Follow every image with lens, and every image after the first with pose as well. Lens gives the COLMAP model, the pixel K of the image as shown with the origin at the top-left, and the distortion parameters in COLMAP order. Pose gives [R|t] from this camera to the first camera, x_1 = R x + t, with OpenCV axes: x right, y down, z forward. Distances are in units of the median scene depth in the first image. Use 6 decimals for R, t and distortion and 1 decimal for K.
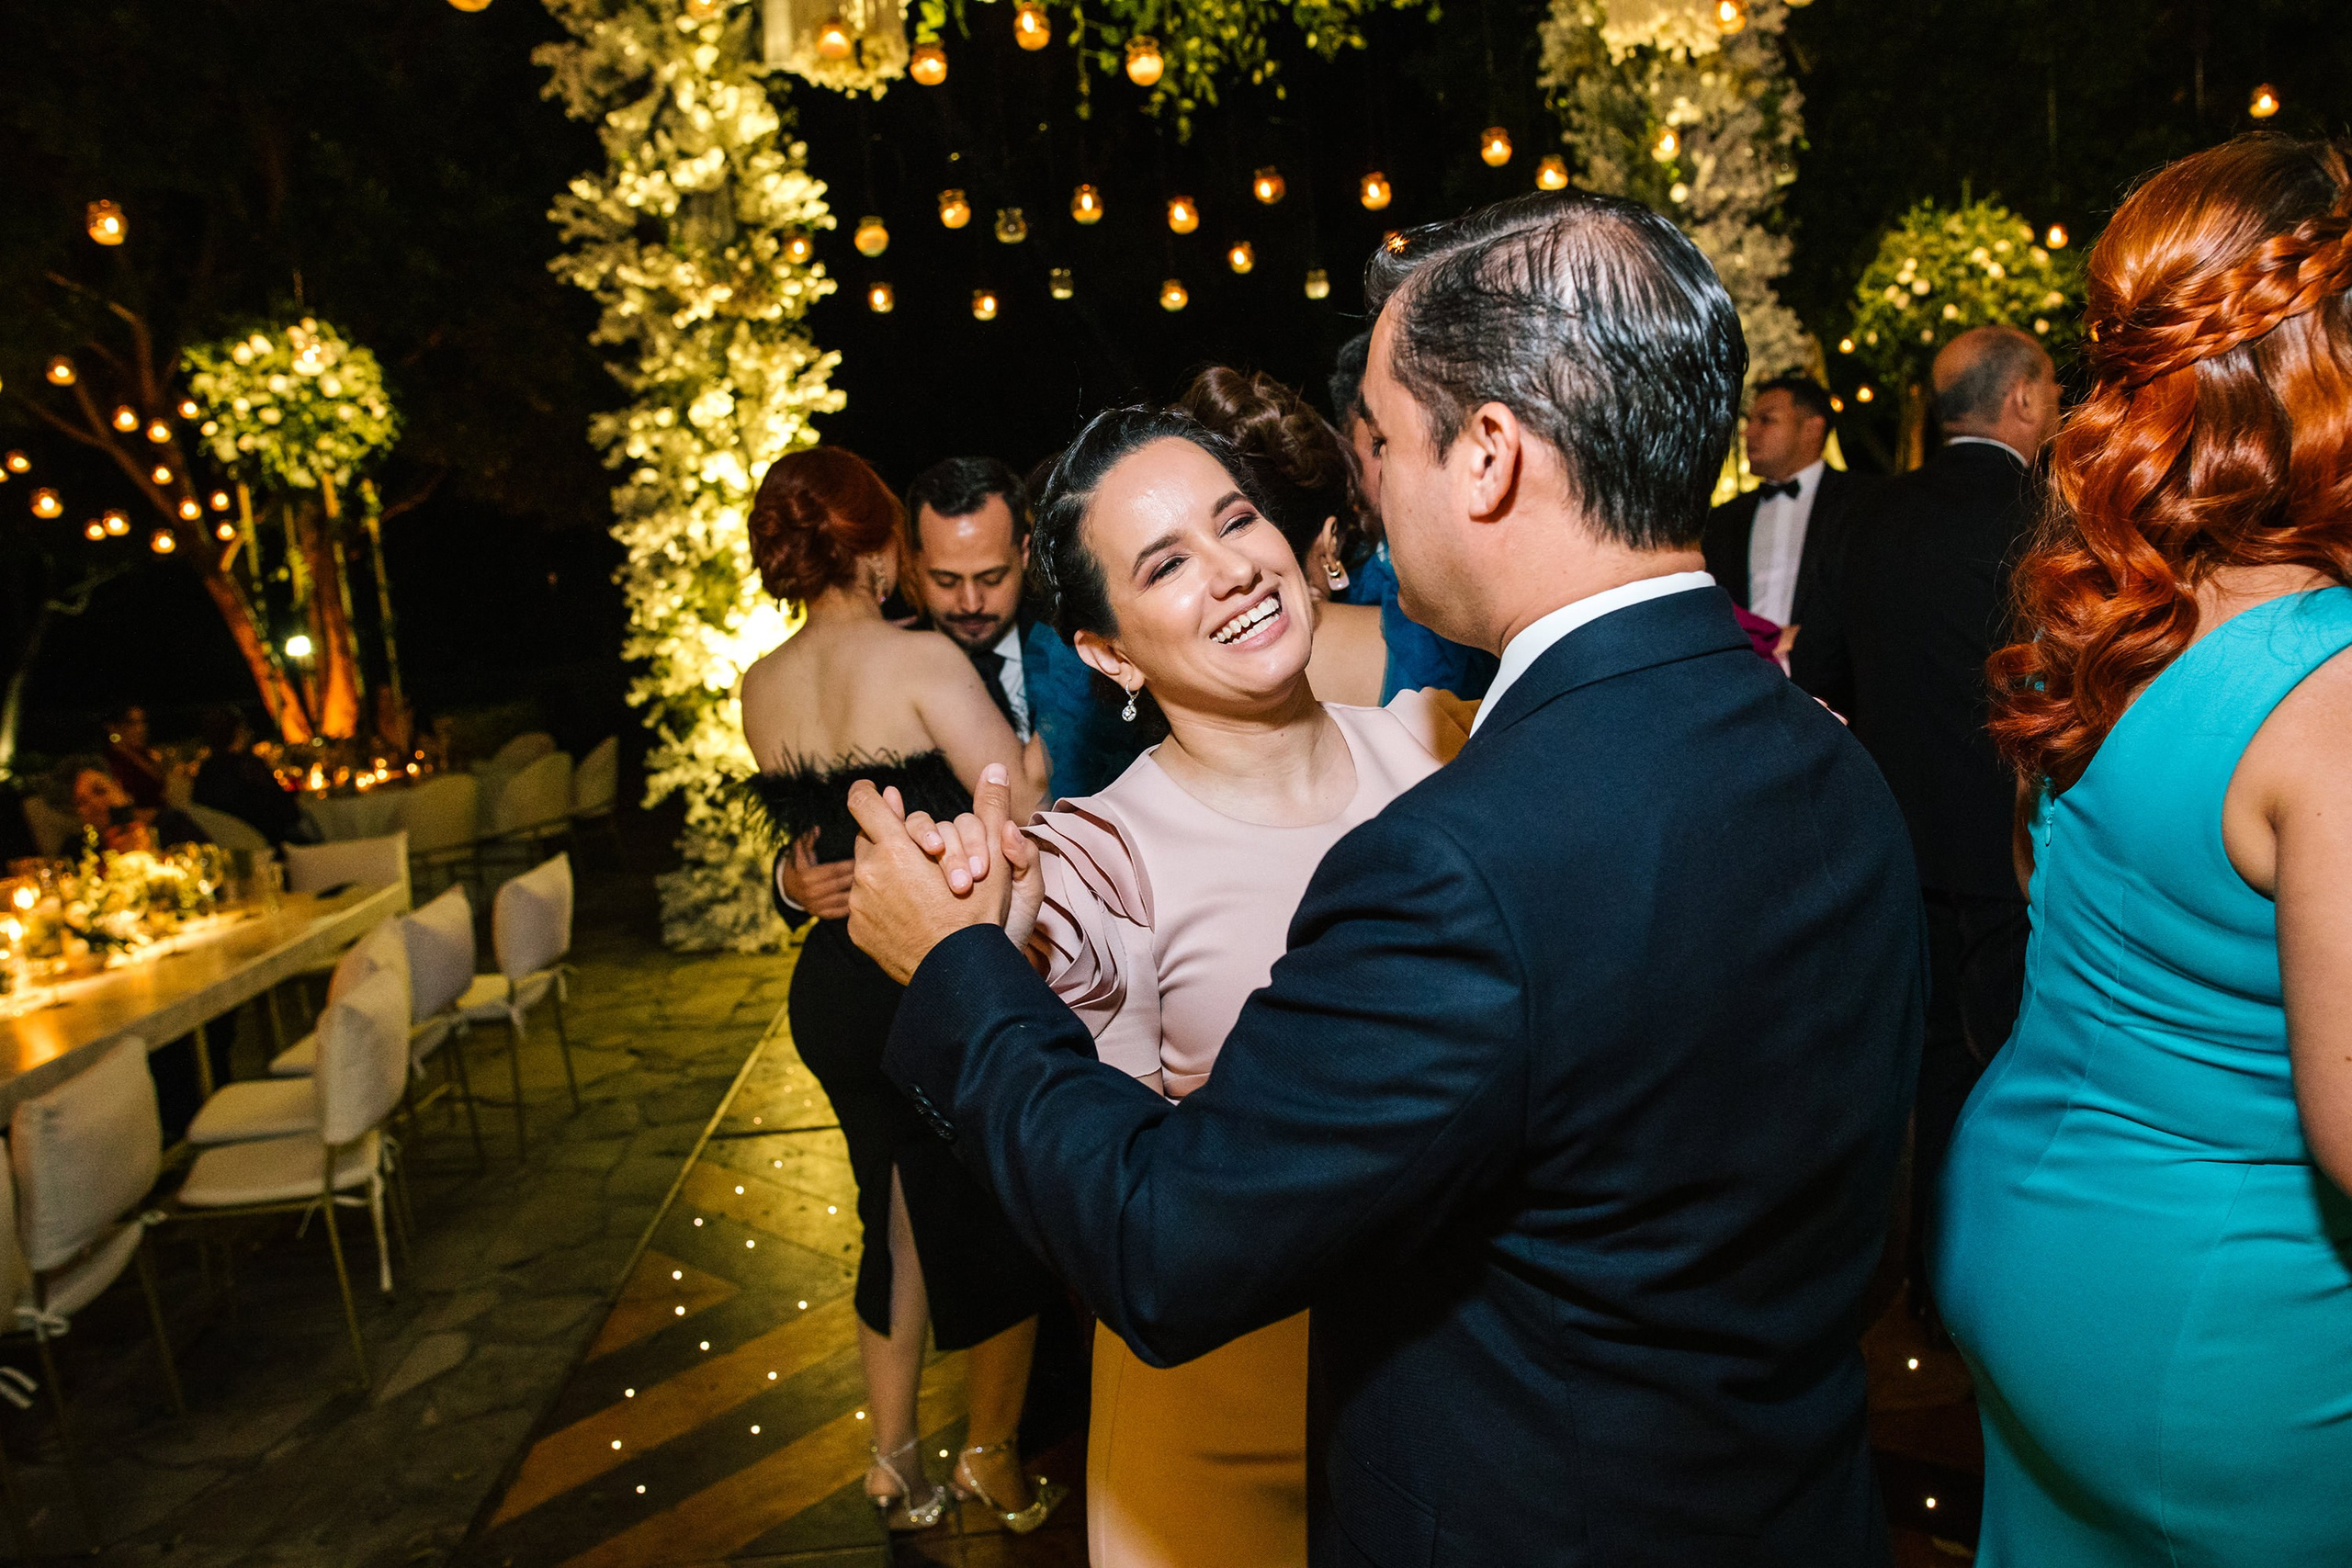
lens RADIAL K [[1622.0, 0, 1182.6], [0, 1622.0, 788.4], [0, 0, 1]] dist [0.009325, -0.003864]
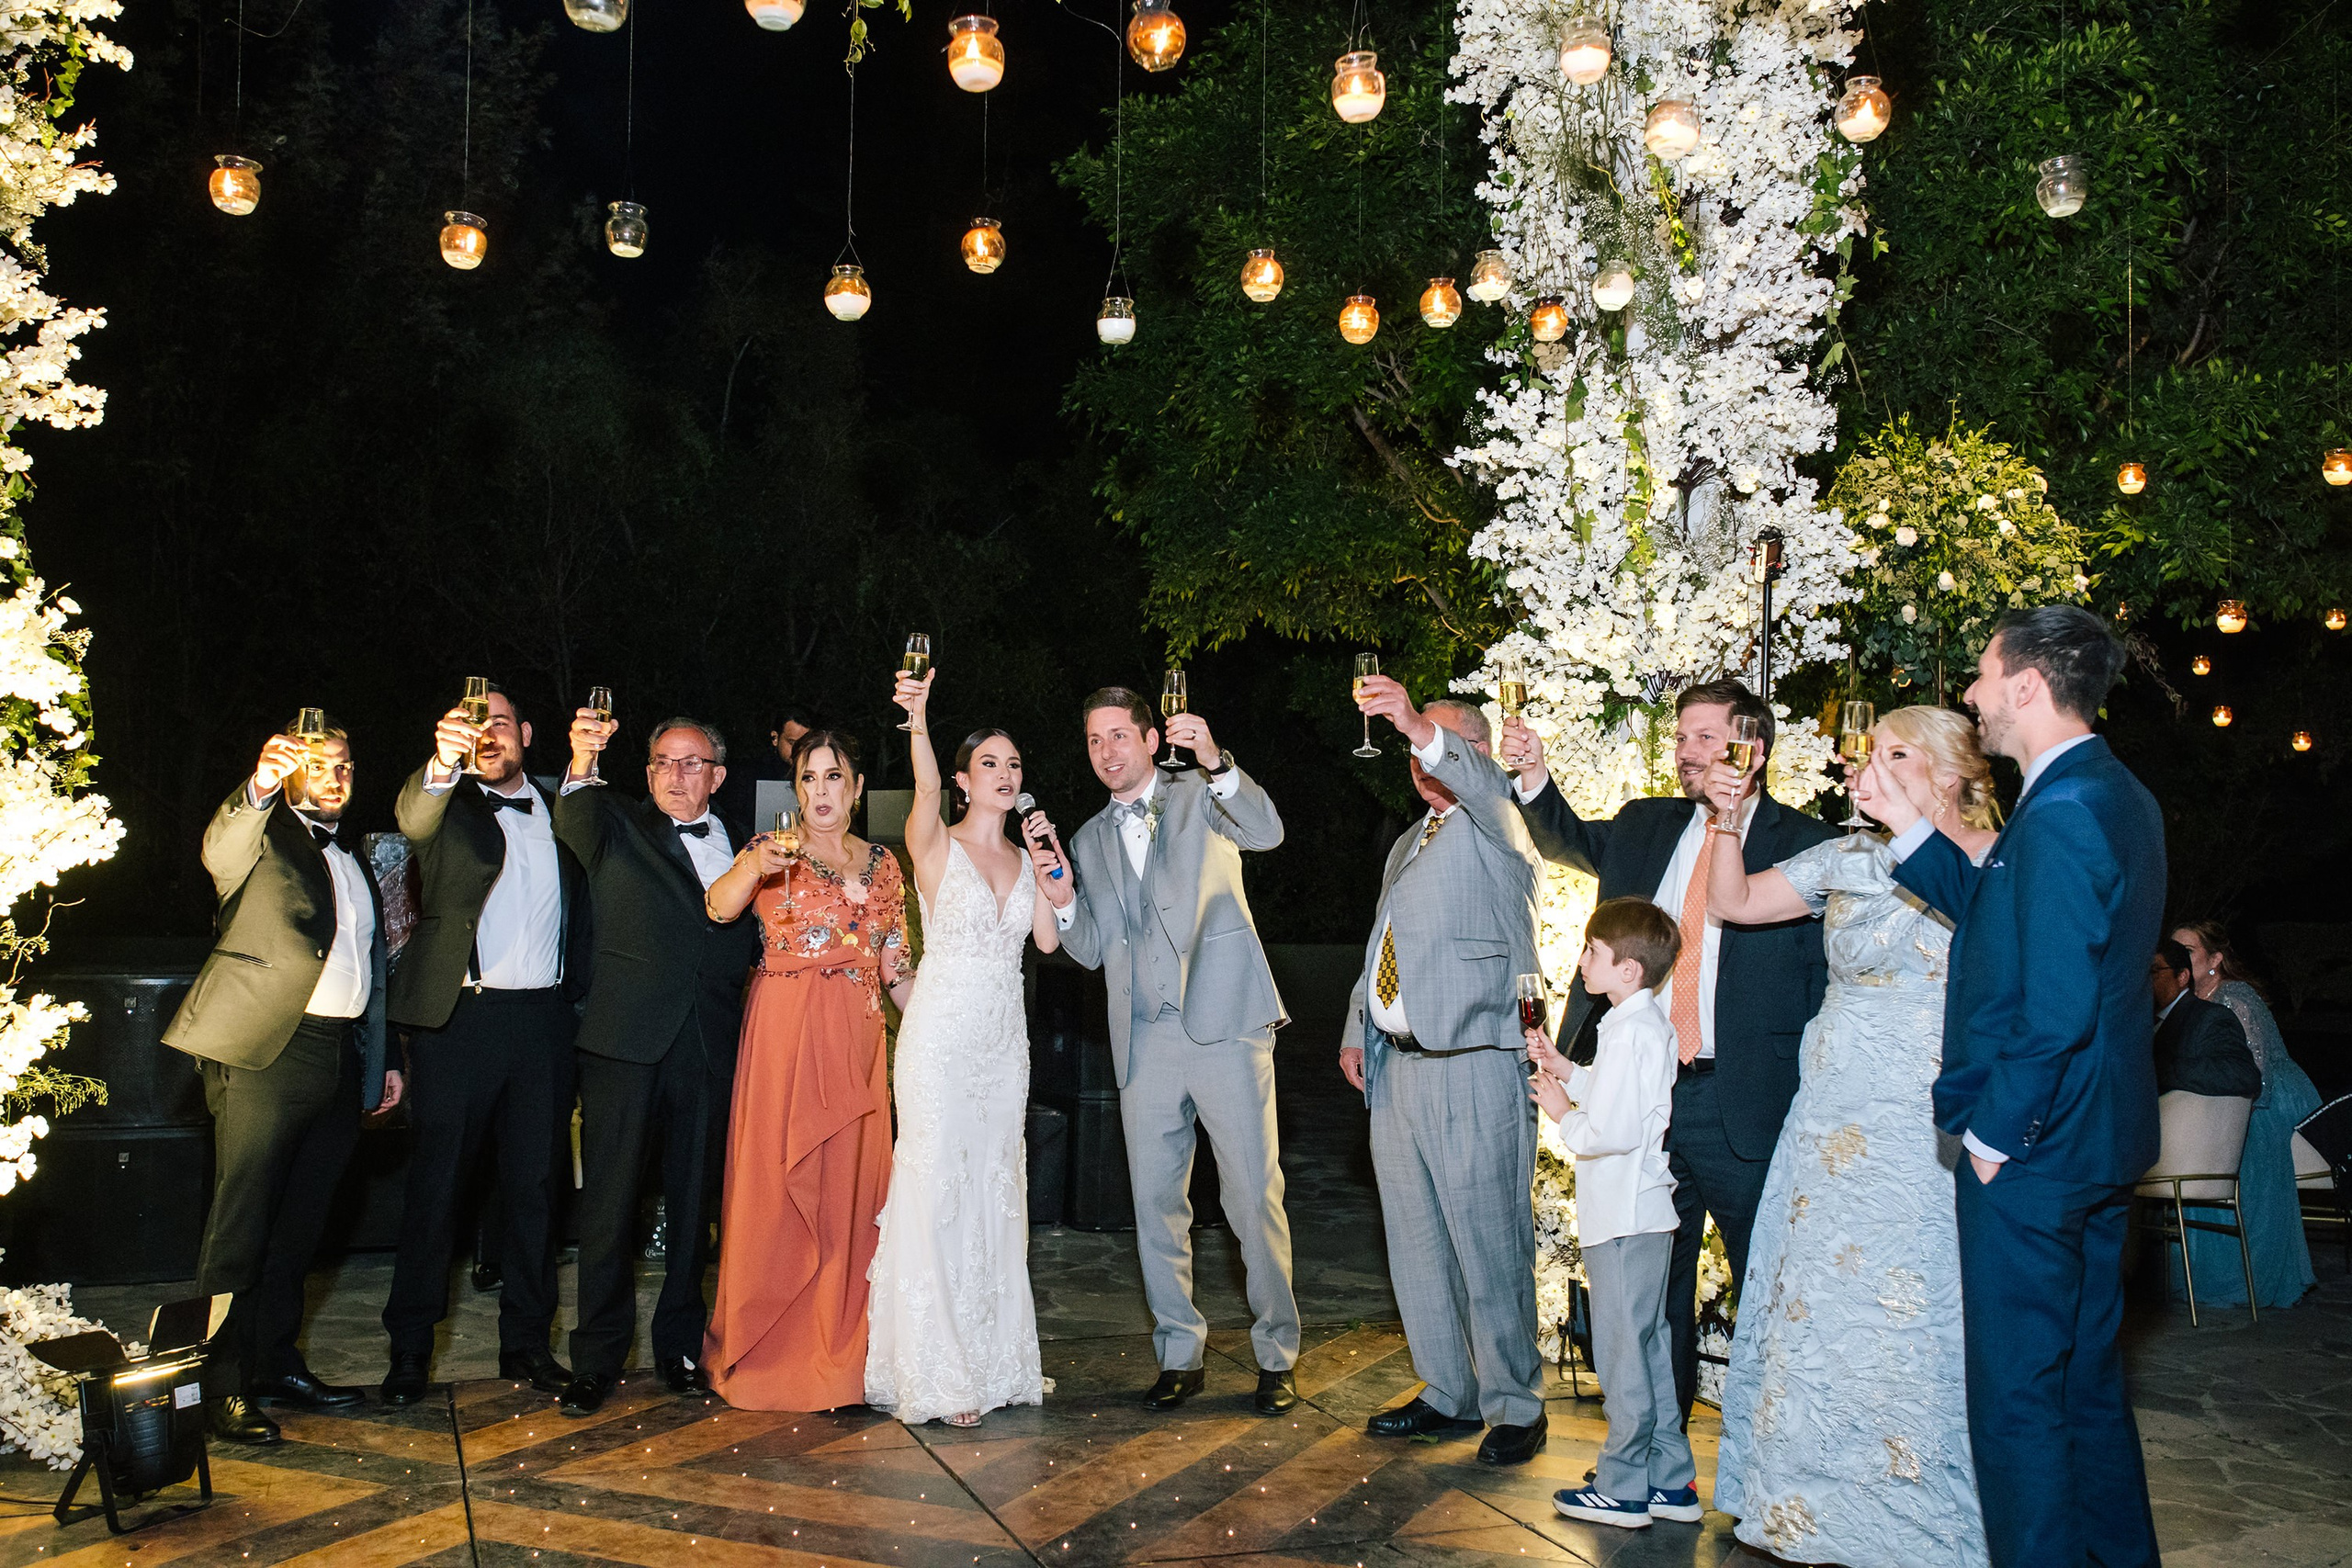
lens RADIAL K [[2257.3, 0, 1174.0], [0, 2257.3, 781.3], [0, 0, 1]] dist [0.071562, 0.000000]
pose [[0.960187, 0.108343, 0.257492, -0.054133], [-0.055675, 0.977456, -0.203667, -0.009168], [-0.273753, 0.181222, 0.944573, 0.234574]]
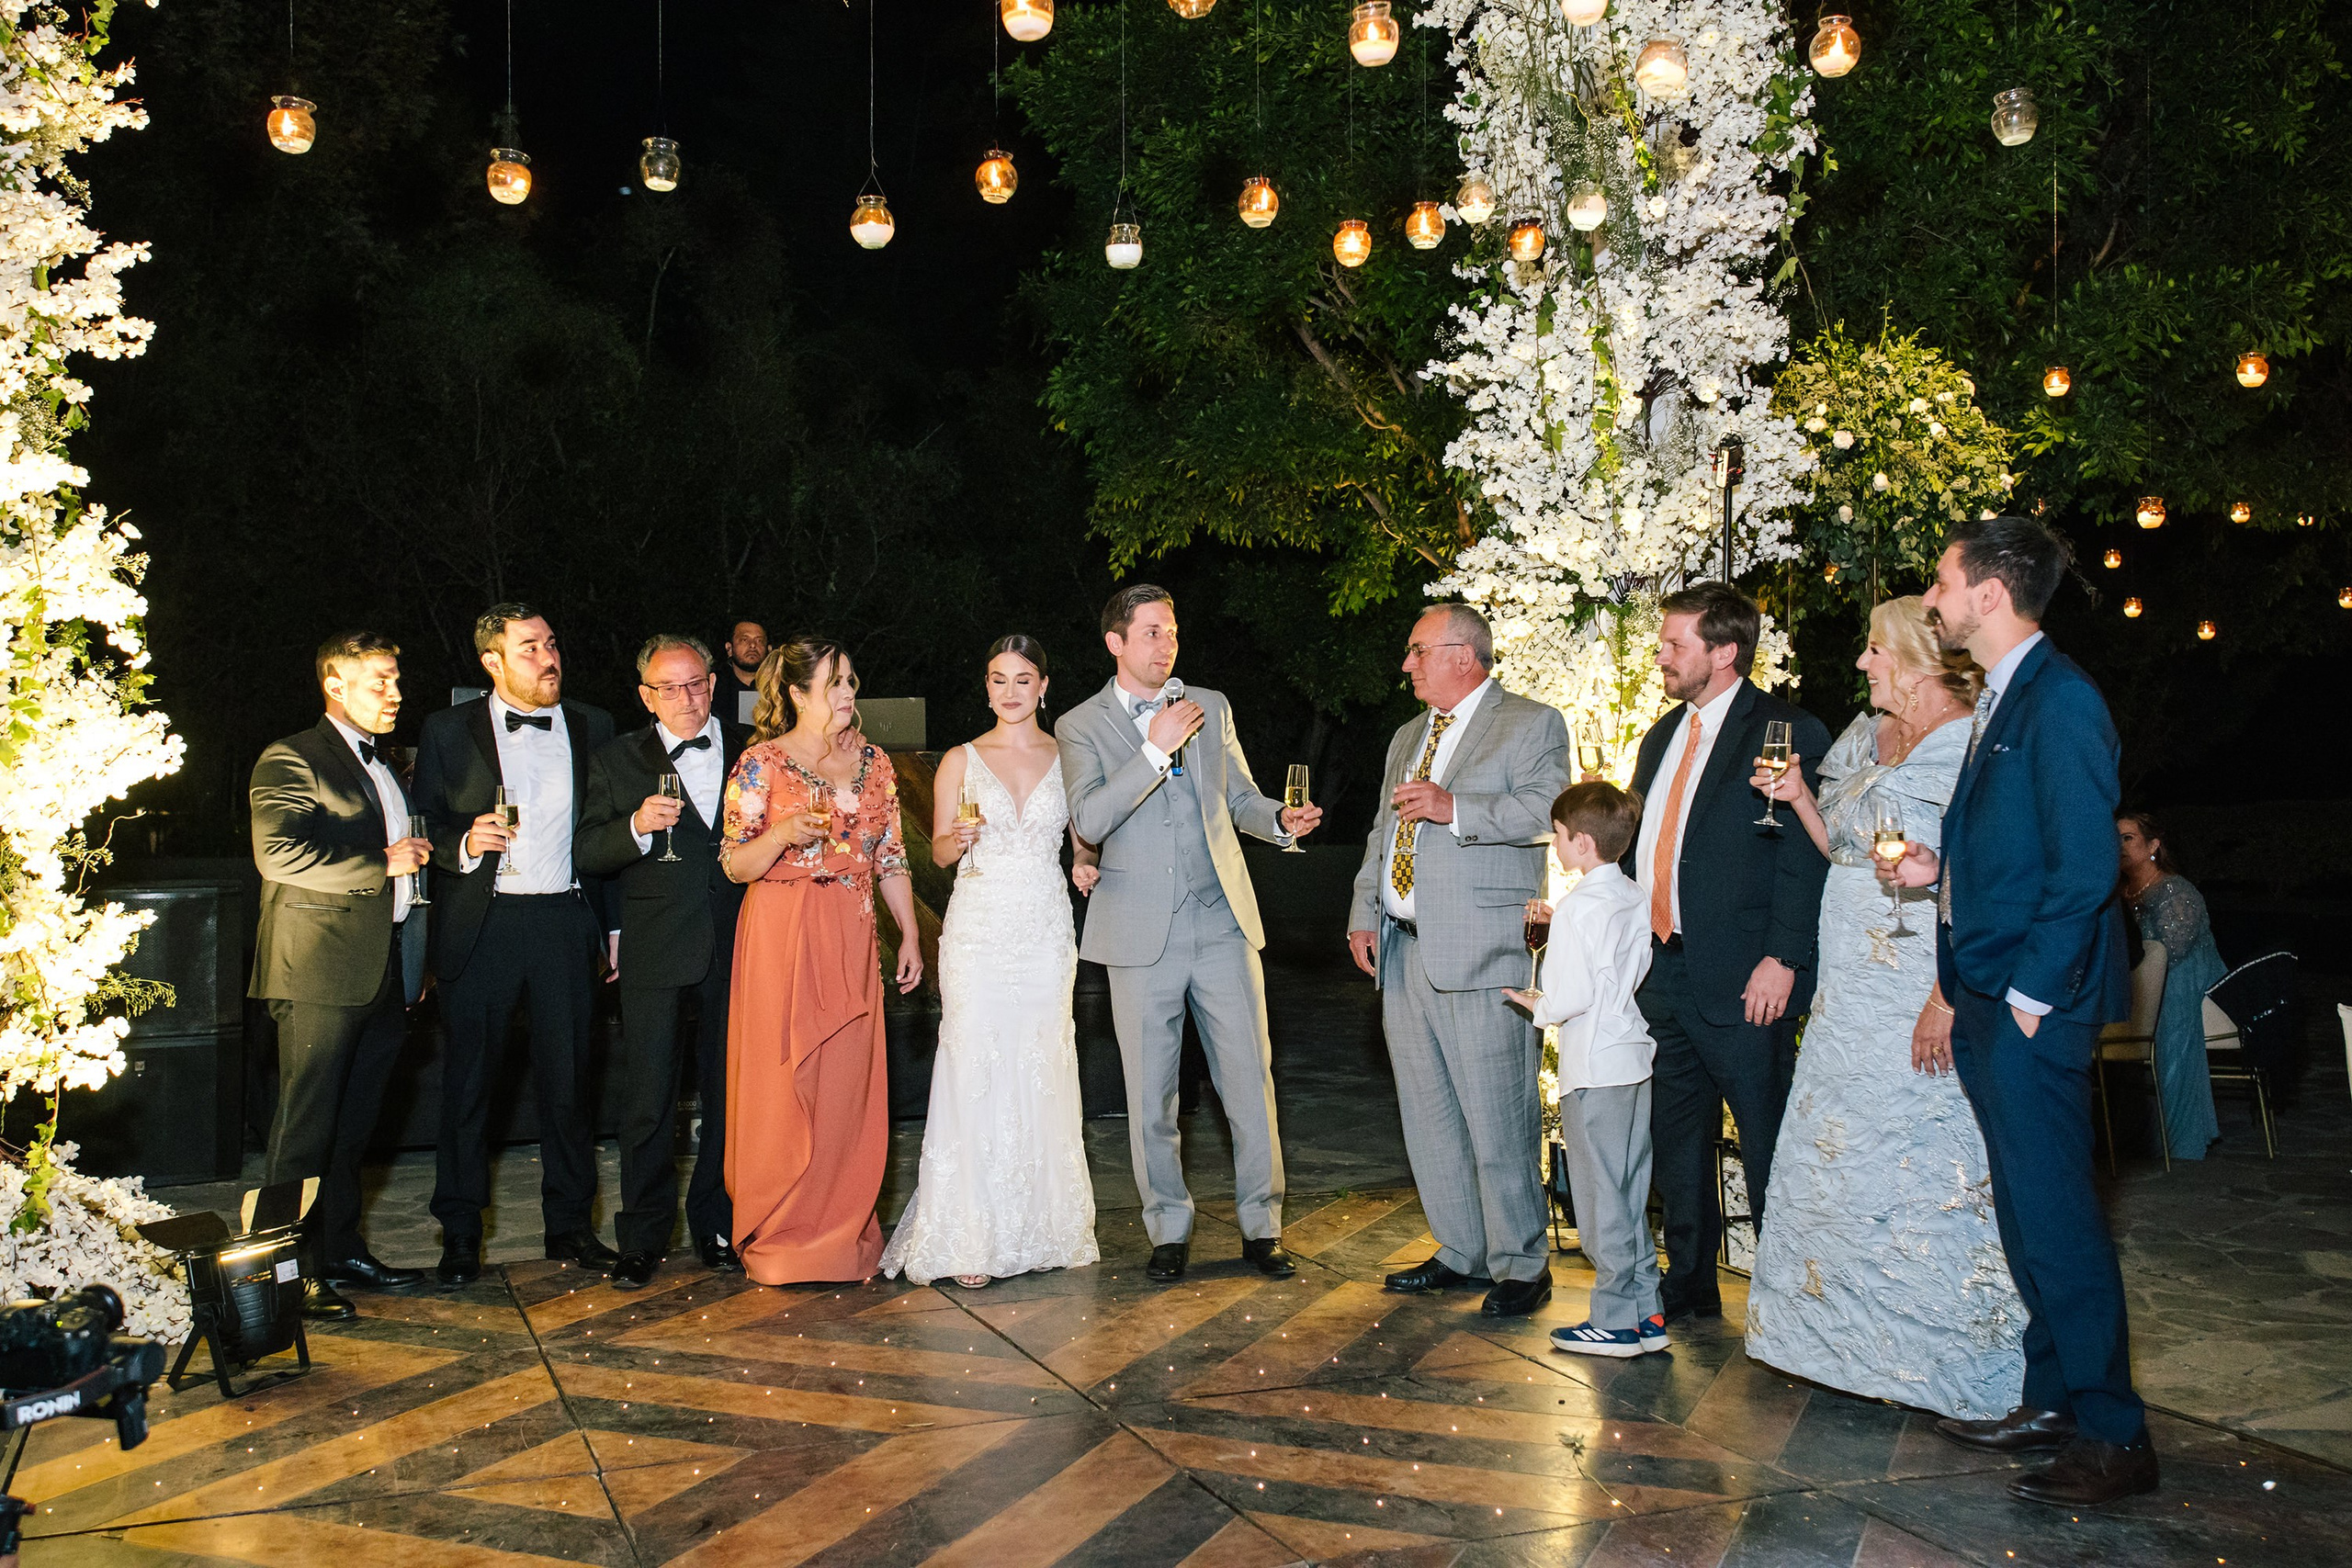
lens RADIAL K [[2257.3, 0, 1179.4], [0, 2257.3, 779.6], [0, 0, 1]] dist [0.071562, 0.000000]
pose [[0.950762, 0.080883, 0.299182, -0.086178], [-0.031644, 0.985634, -0.165902, 0.000075], [-0.308303, 0.148266, 0.939663, 0.209472]]
